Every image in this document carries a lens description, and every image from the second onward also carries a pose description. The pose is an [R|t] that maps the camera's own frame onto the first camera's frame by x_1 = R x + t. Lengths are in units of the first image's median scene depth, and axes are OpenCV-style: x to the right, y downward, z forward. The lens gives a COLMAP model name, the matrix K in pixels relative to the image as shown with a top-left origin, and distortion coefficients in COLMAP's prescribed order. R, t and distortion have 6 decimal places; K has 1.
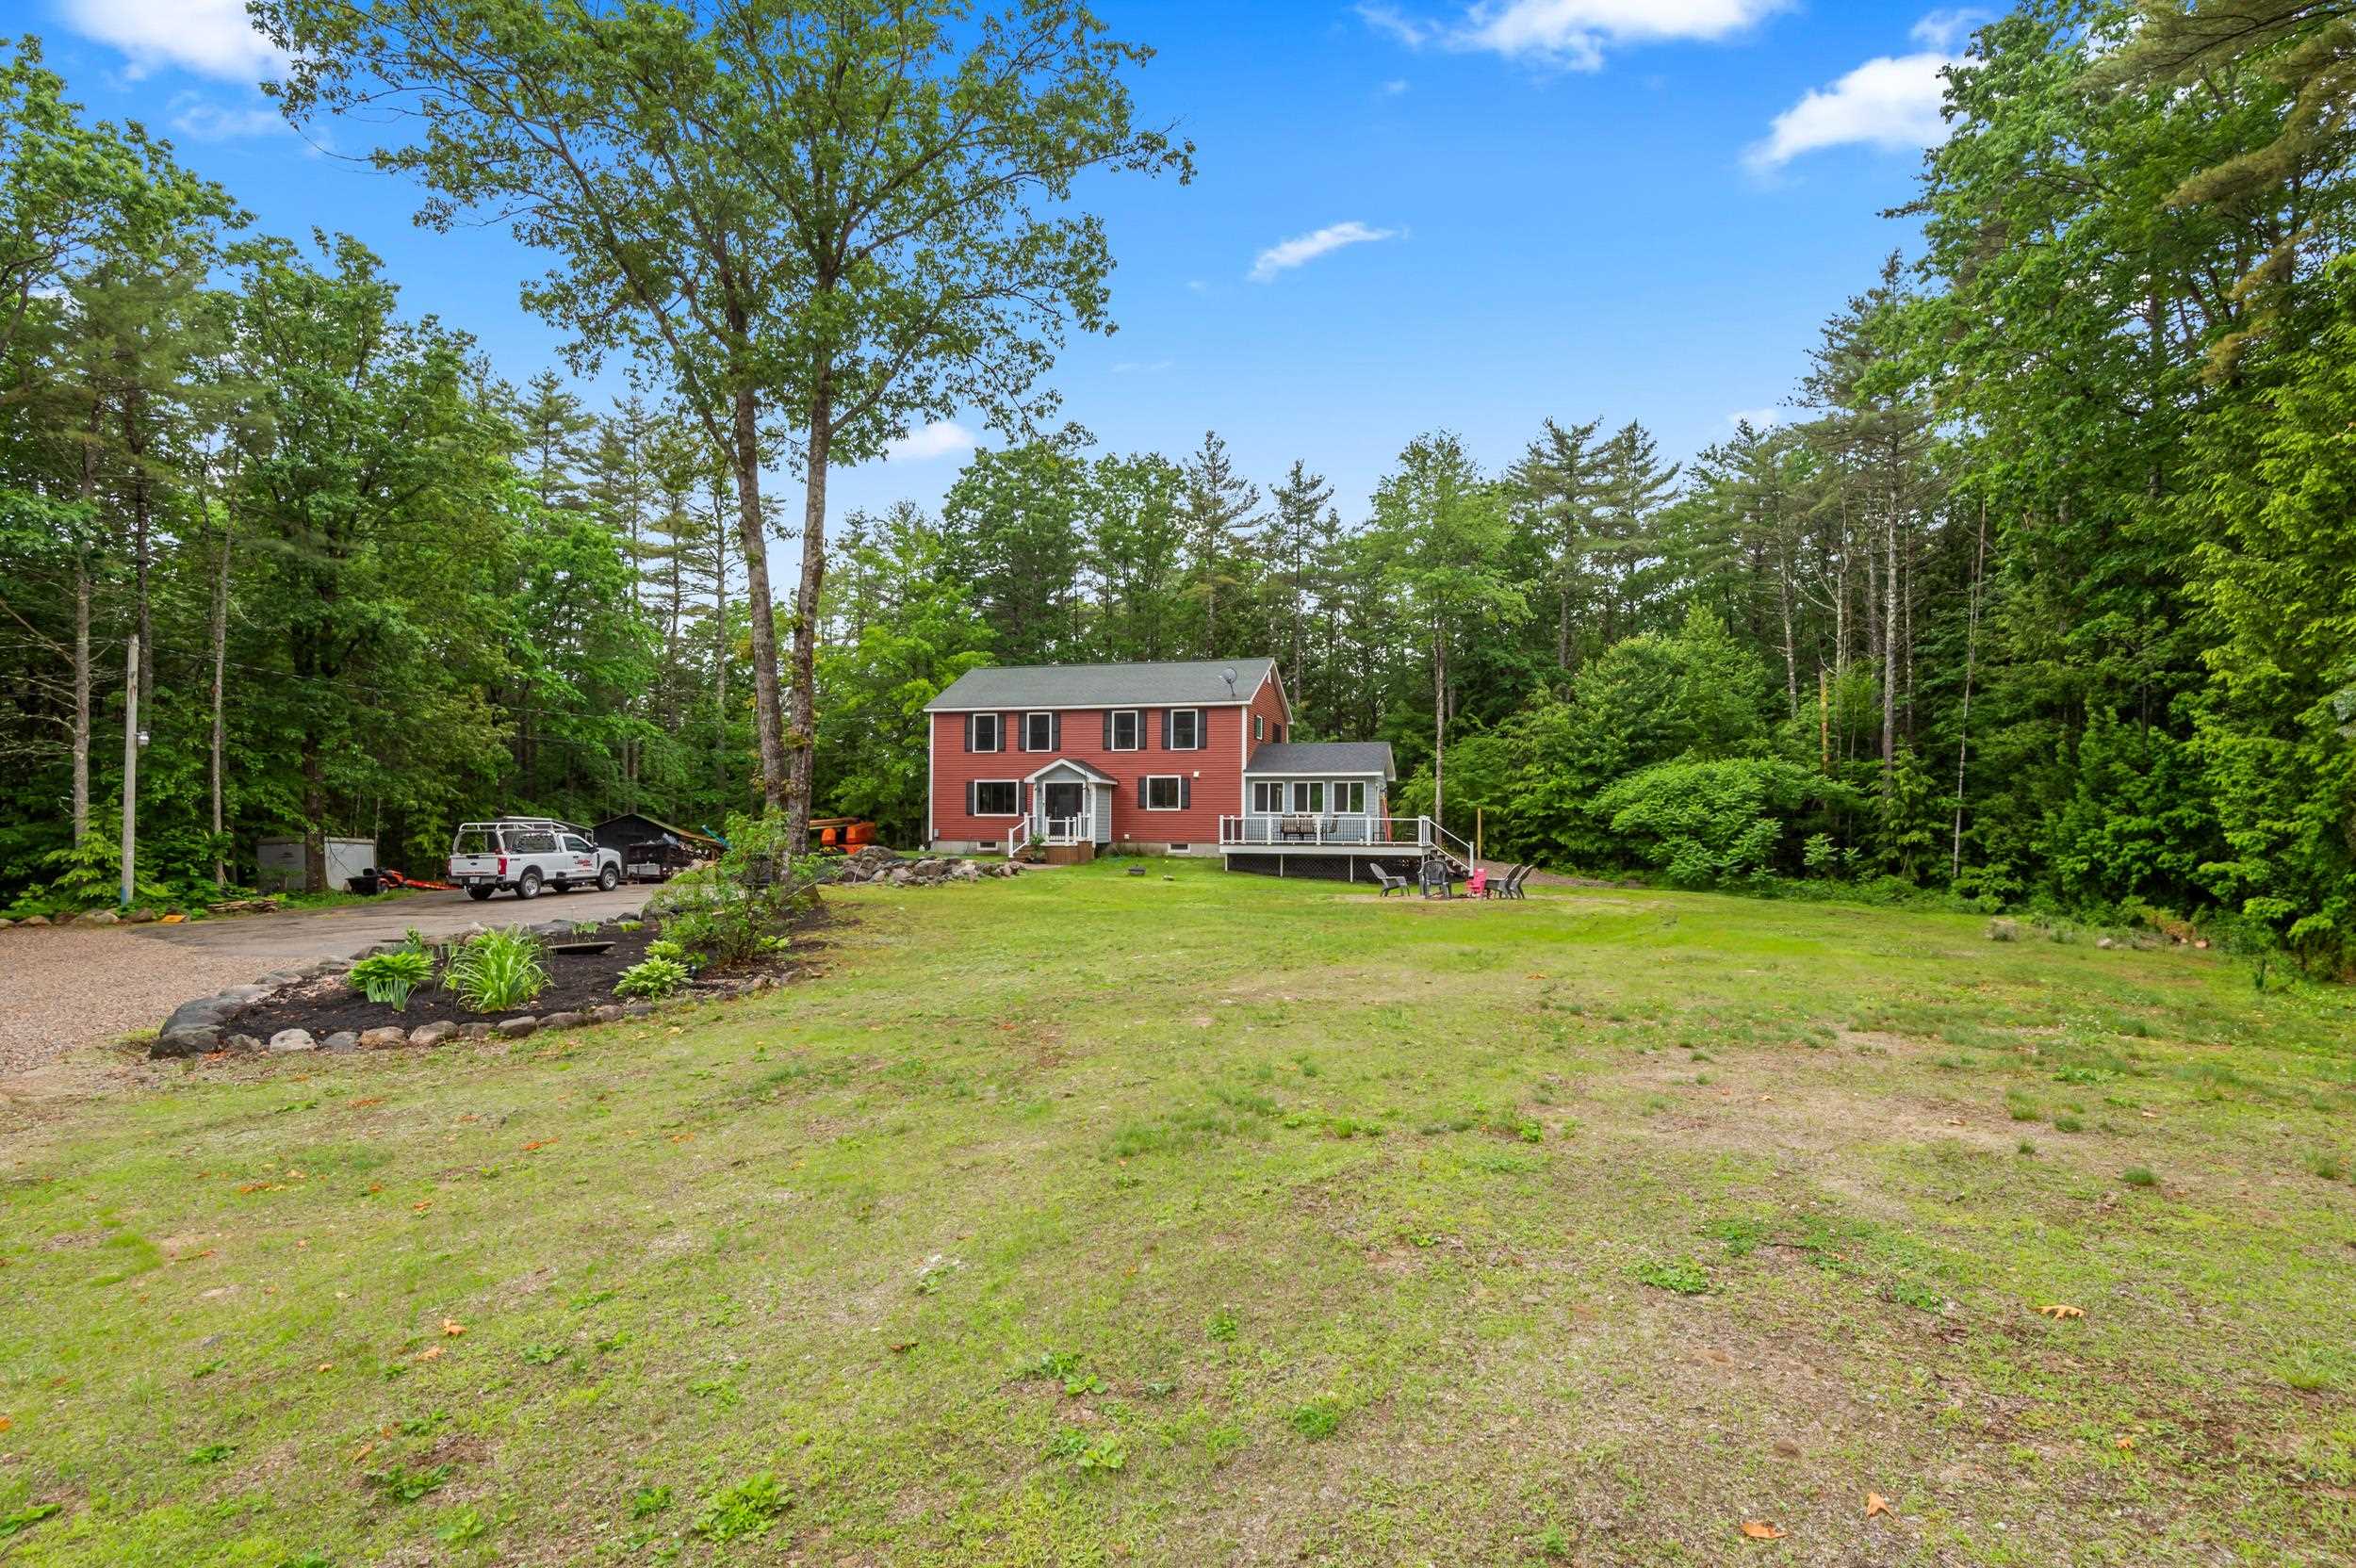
lens RADIAL K [[1125.7, 0, 1171.5], [0, 1125.7, 806.5], [0, 0, 1]] dist [0.021082, -0.000980]
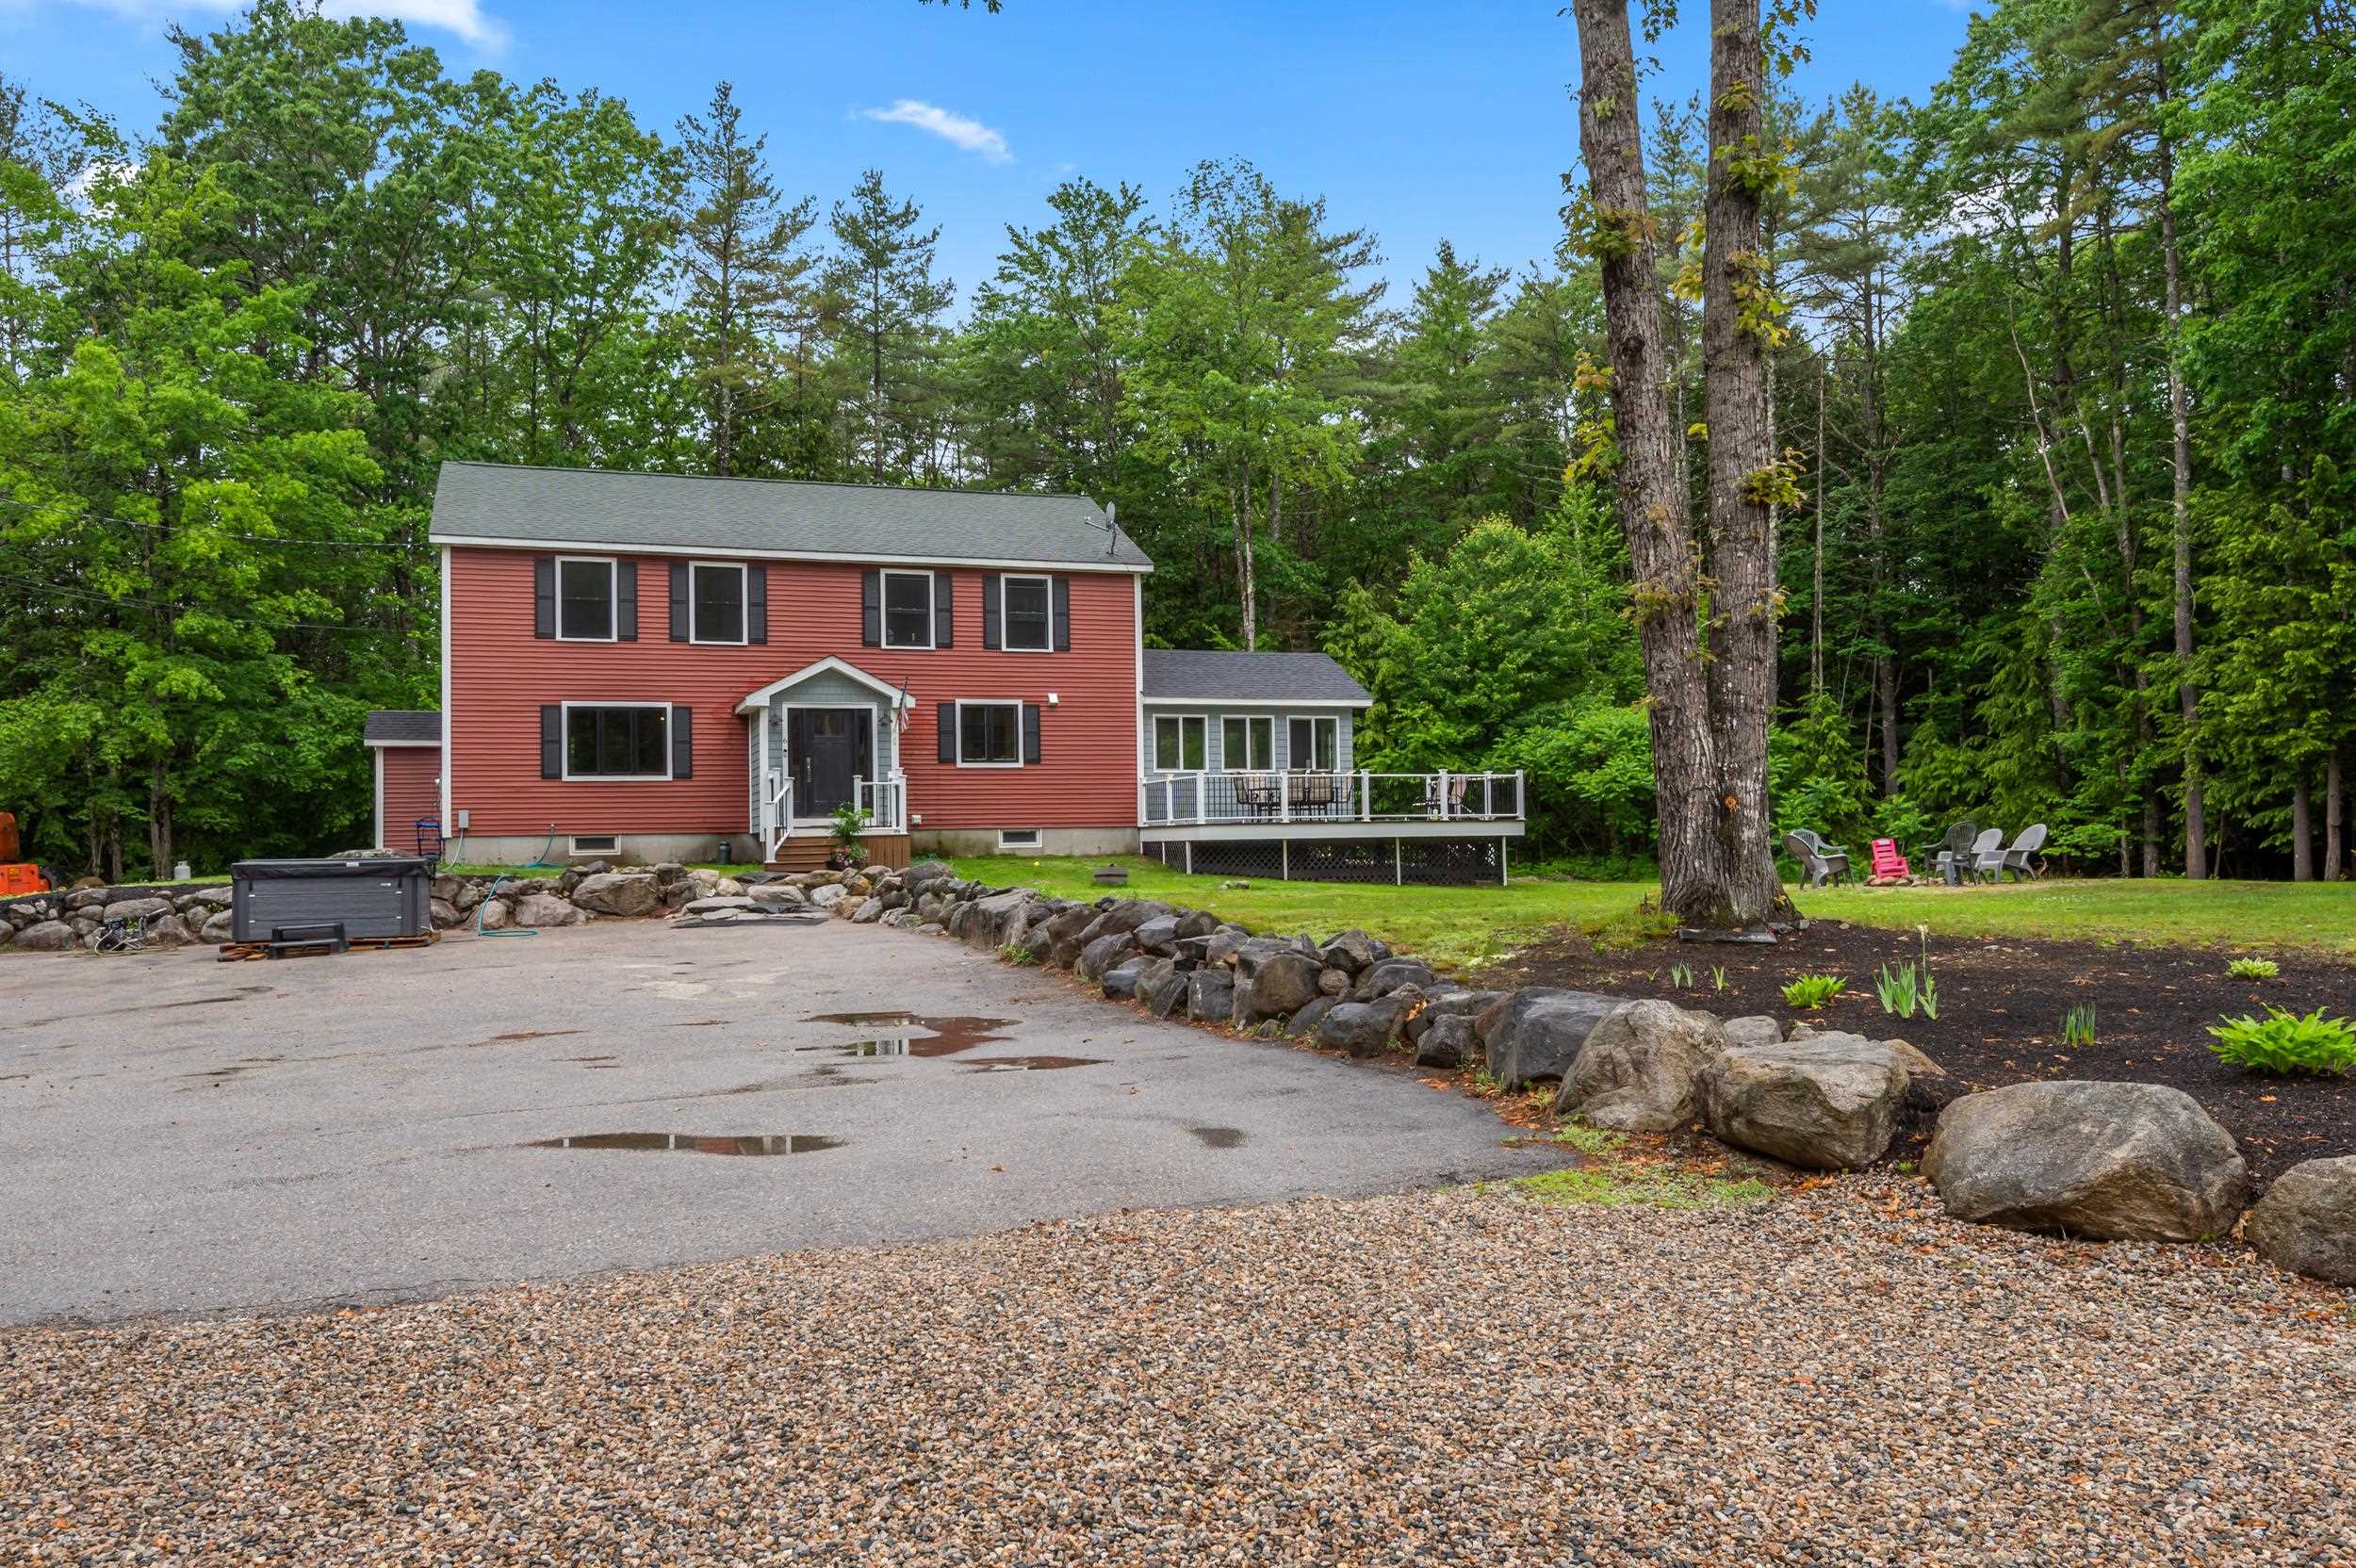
lens RADIAL K [[1735.5, 0, 1190.4], [0, 1735.5, 787.9], [0, 0, 1]] dist [0.007048, 0.000615]
pose [[0.809213, -0.002339, 0.587511, -0.362903], [0.010633, 0.999887, -0.010664, 0.020436], [-0.587419, 0.014877, 0.809146, 0.271446]]
